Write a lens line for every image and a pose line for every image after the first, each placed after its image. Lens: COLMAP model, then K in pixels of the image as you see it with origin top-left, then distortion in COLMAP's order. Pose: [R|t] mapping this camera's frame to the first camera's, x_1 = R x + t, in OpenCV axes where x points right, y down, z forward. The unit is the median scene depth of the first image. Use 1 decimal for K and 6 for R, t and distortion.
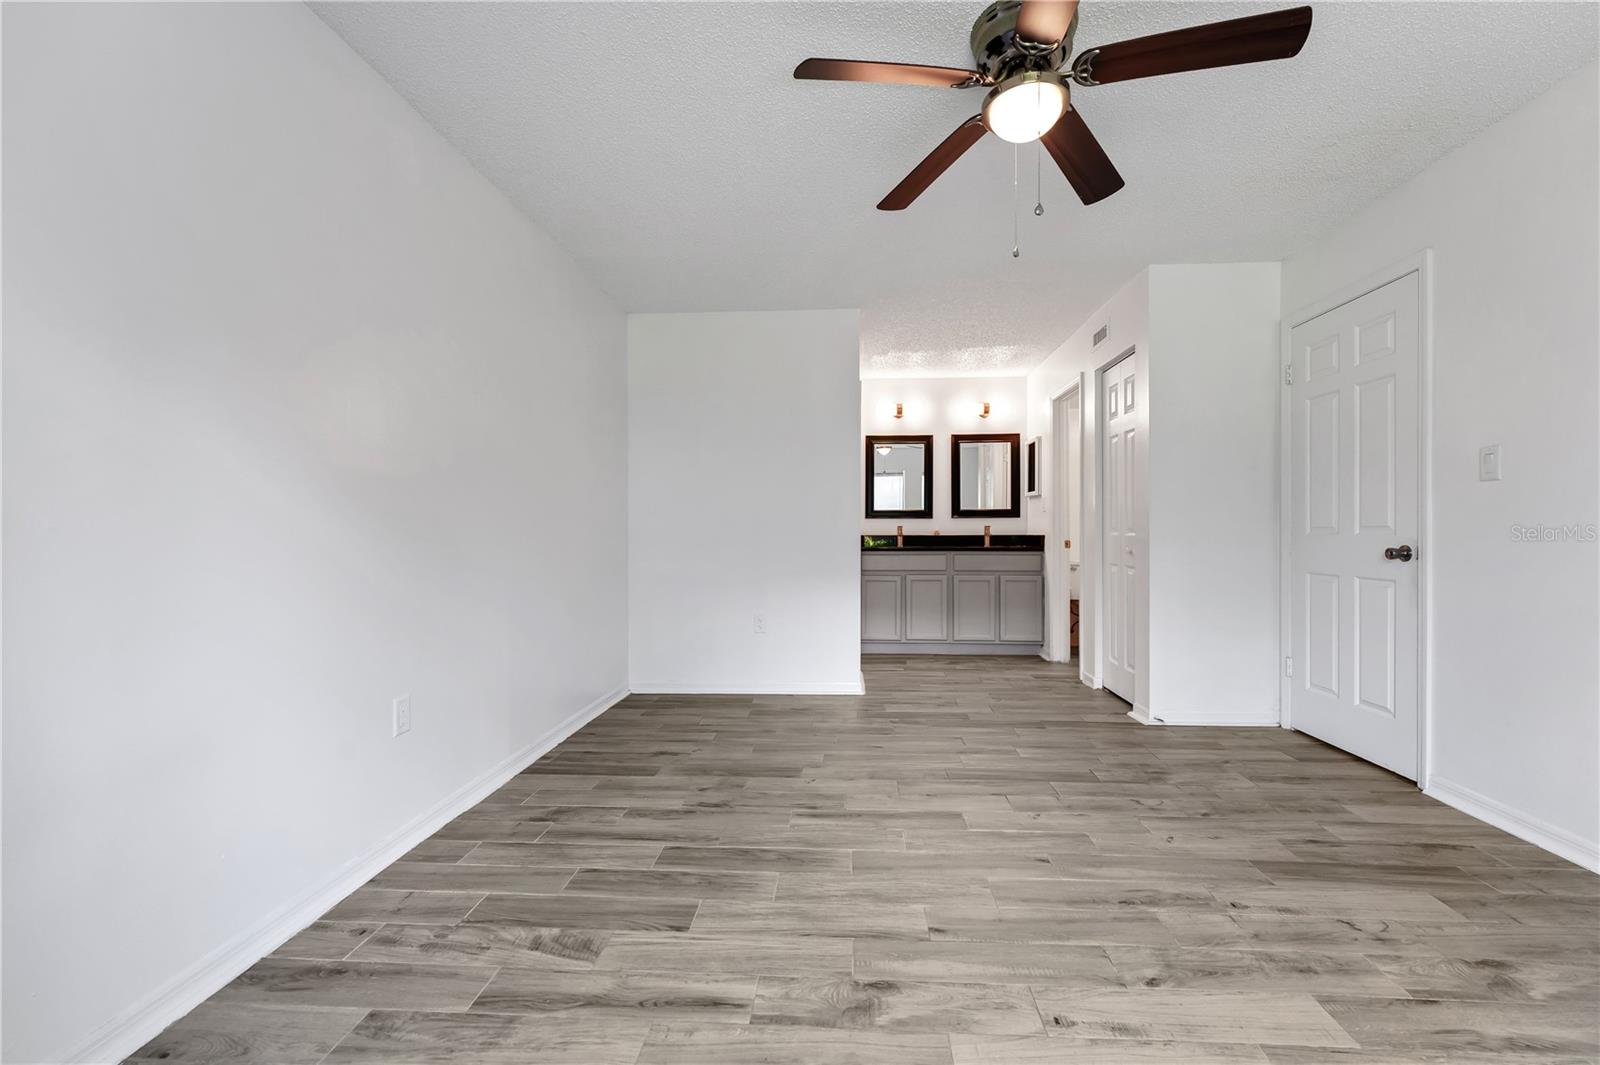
lens RADIAL K [[671.3, 0, 798.2], [0, 671.3, 530.5], [0, 0, 1]] dist [-0.001906, 0.000050]
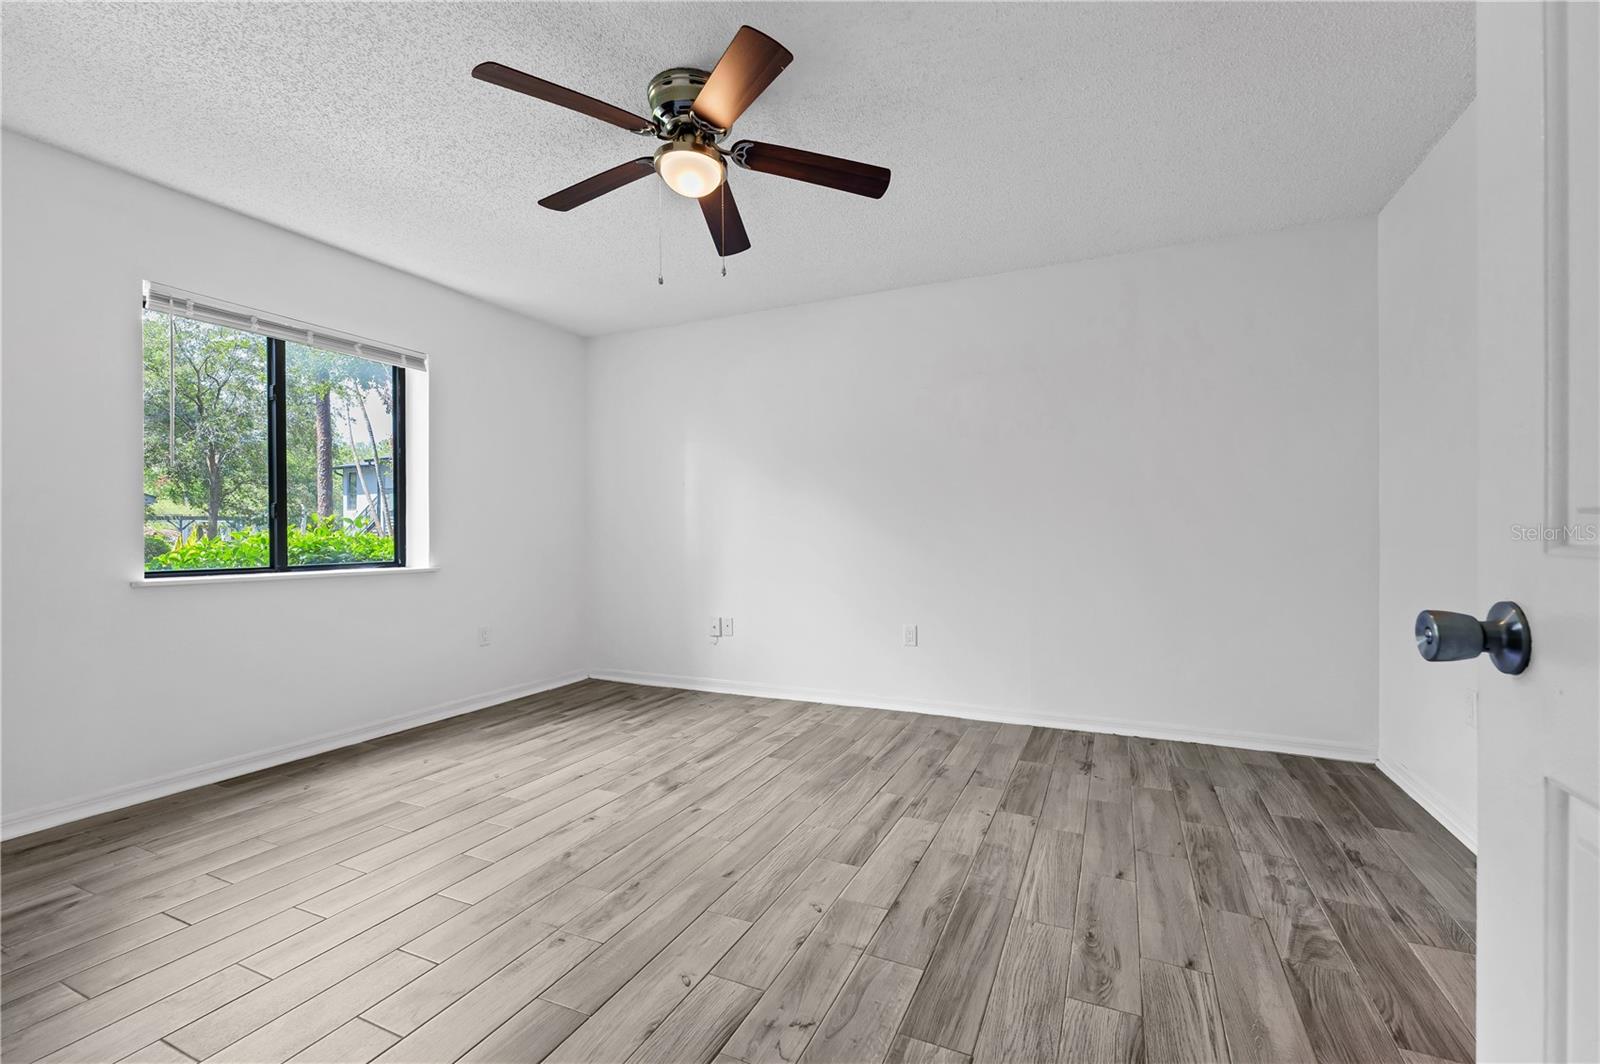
lens RADIAL K [[671.3, 0, 798.2], [0, 671.3, 530.0], [0, 0, 1]] dist [-0.001906, 0.000050]
pose [[-0.358566, 0.000711, -0.933504, 0.918449], [0.007762, 0.999967, -0.002220, 0.003379], [0.933472, -0.008042, -0.358560, 1.082018]]
